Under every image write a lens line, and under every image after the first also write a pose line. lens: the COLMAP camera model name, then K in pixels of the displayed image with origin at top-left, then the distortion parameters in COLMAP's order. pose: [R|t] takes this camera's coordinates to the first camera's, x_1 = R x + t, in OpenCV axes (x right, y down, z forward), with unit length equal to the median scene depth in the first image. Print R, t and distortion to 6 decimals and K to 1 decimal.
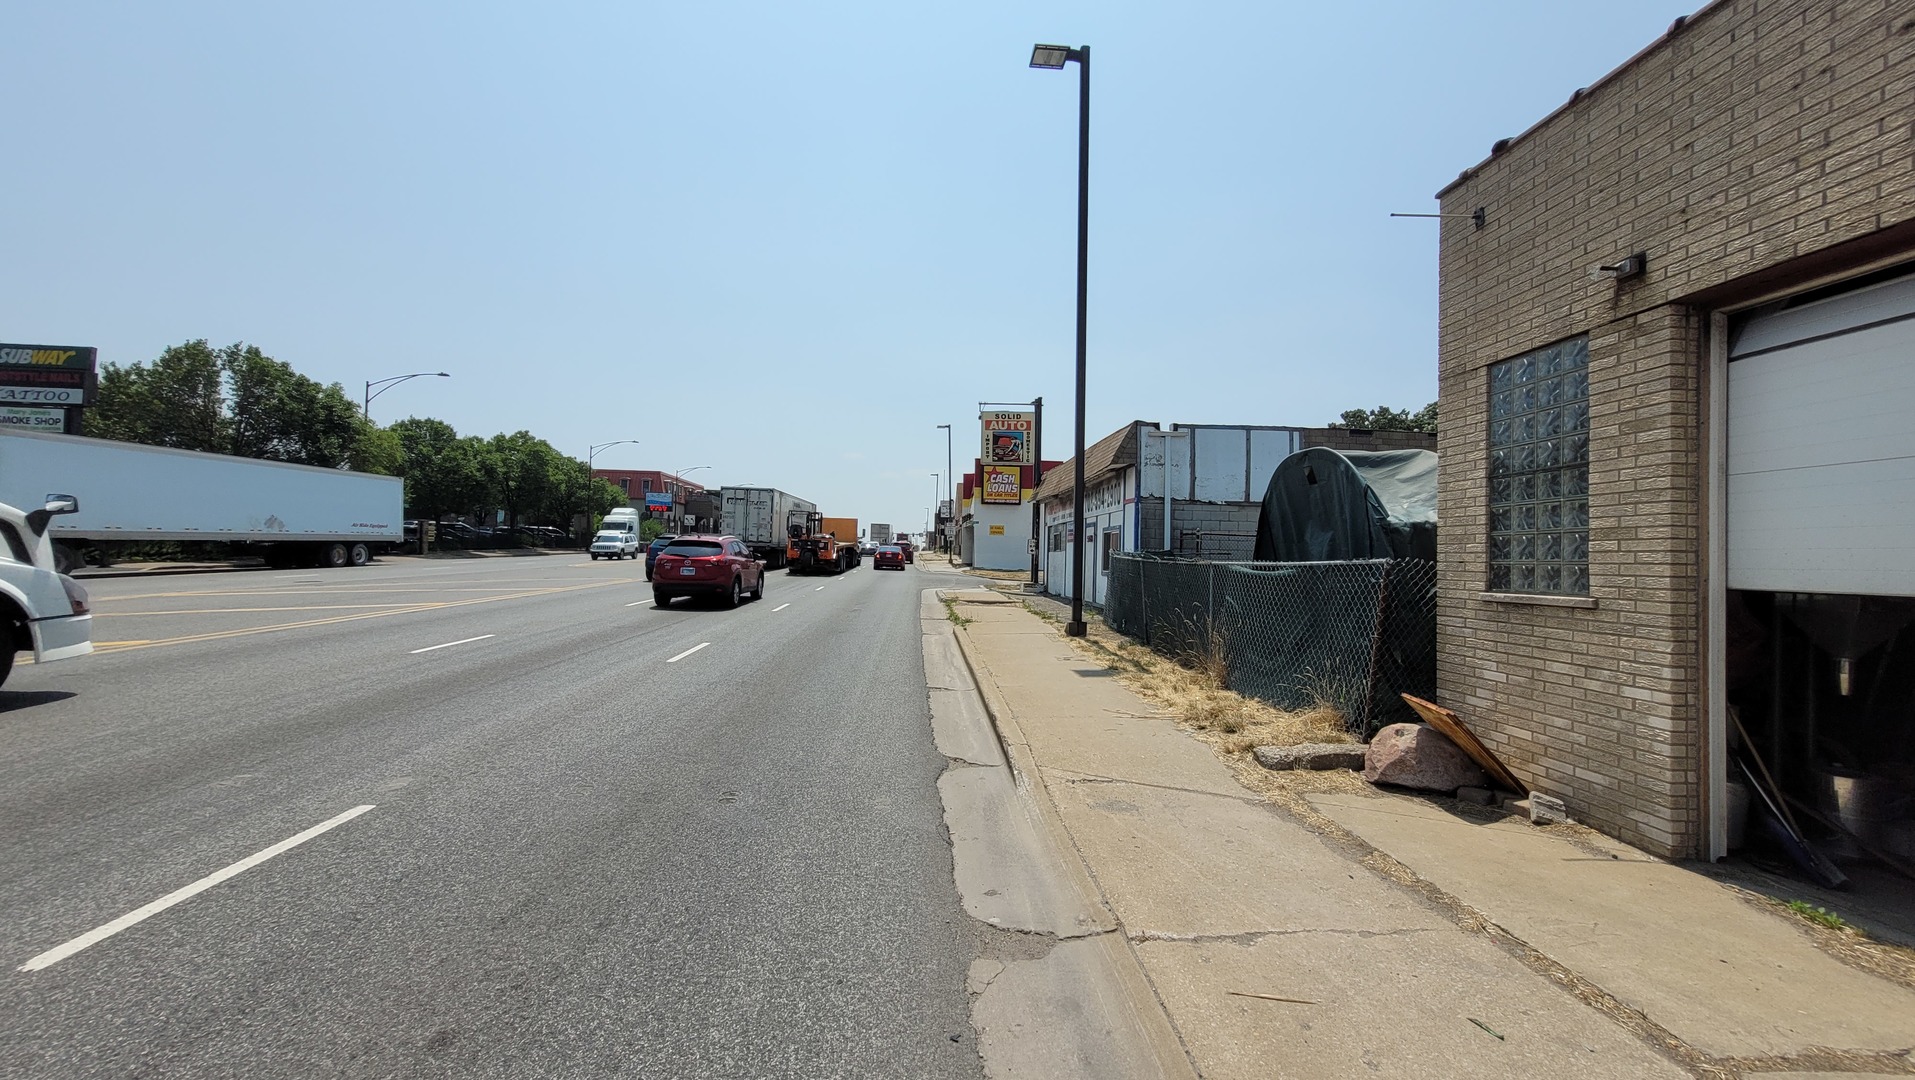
lens RADIAL K [[745.3, 0, 963.7], [0, 745.3, 543.0], [0, 0, 1]] dist [-0.000046, -0.000338]
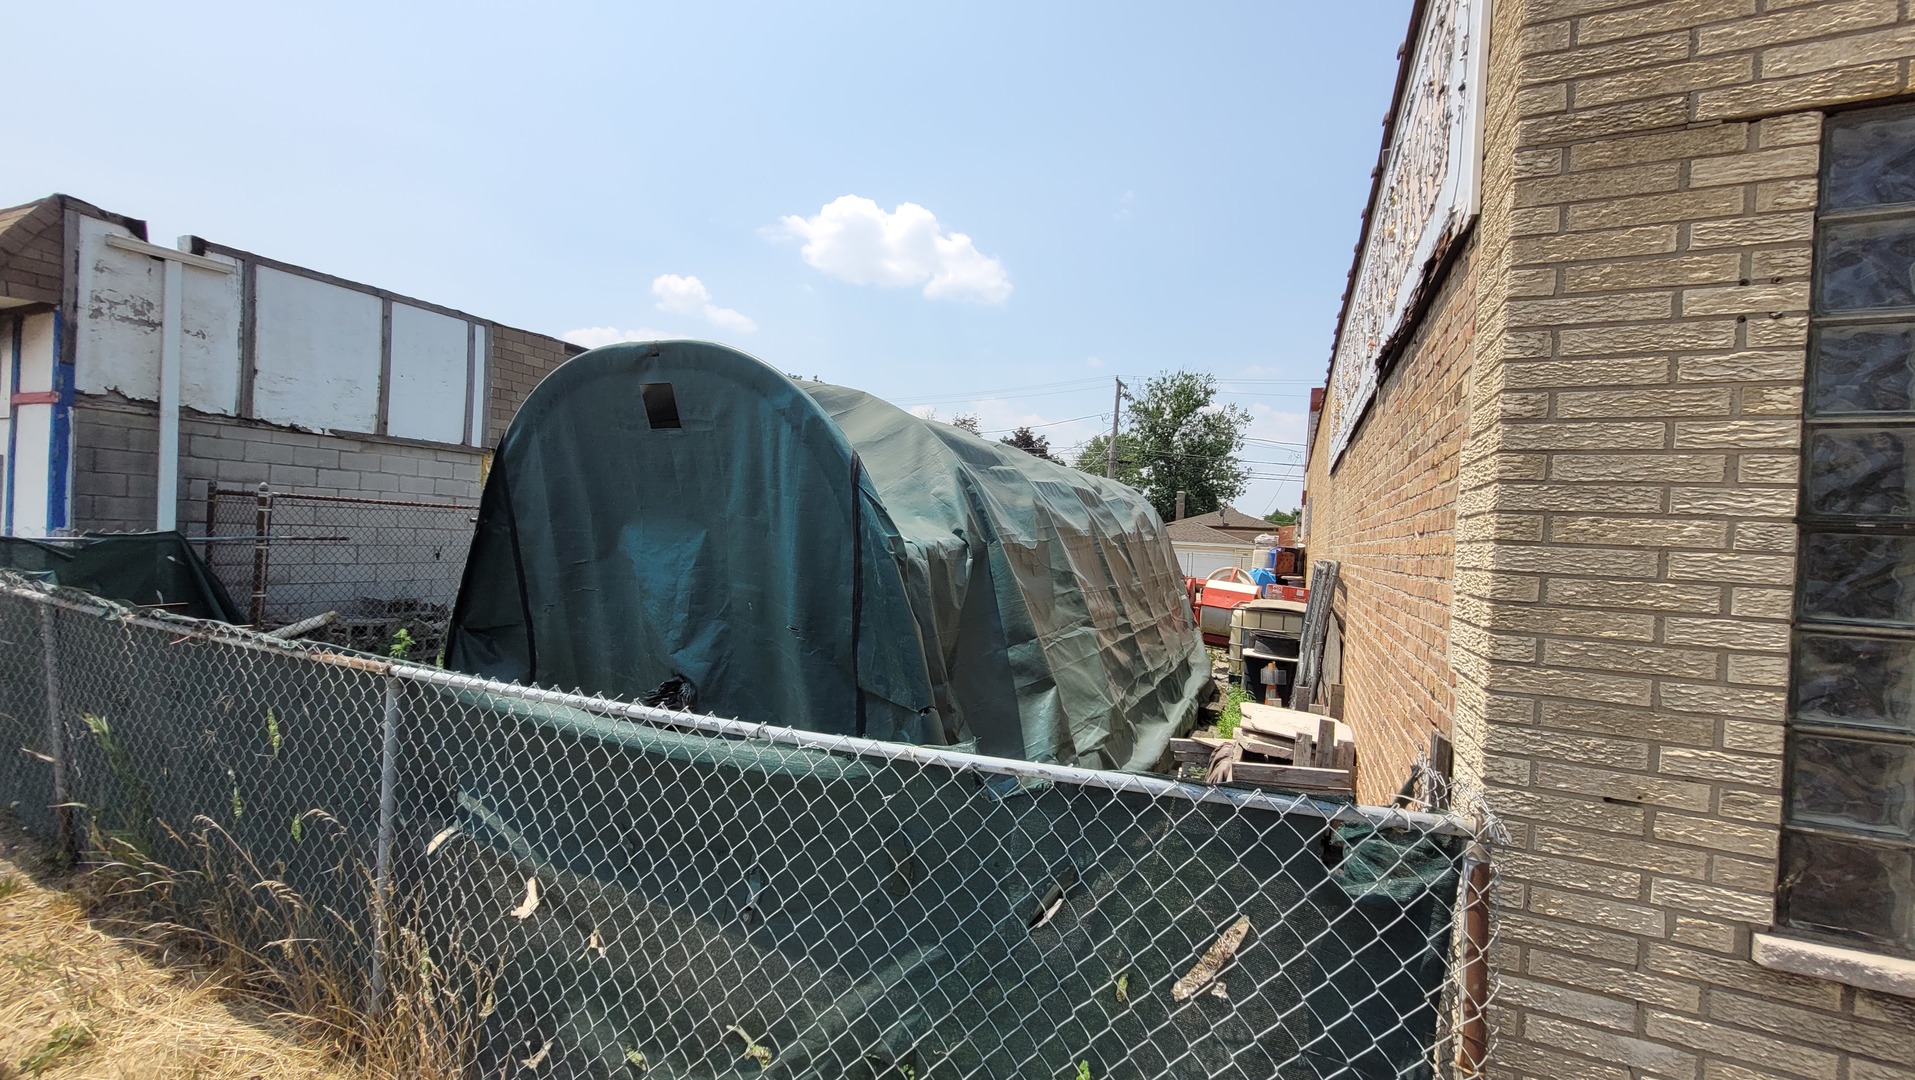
lens RADIAL K [[745.3, 0, 963.7], [0, 745.3, 543.0], [0, 0, 1]] dist [-0.000046, -0.000338]
pose [[0.466702, -0.007347, 0.884384, 0.105932], [-0.058162, 0.997546, 0.038981, -0.024453], [-0.882500, -0.069630, 0.465130, 0.387212]]
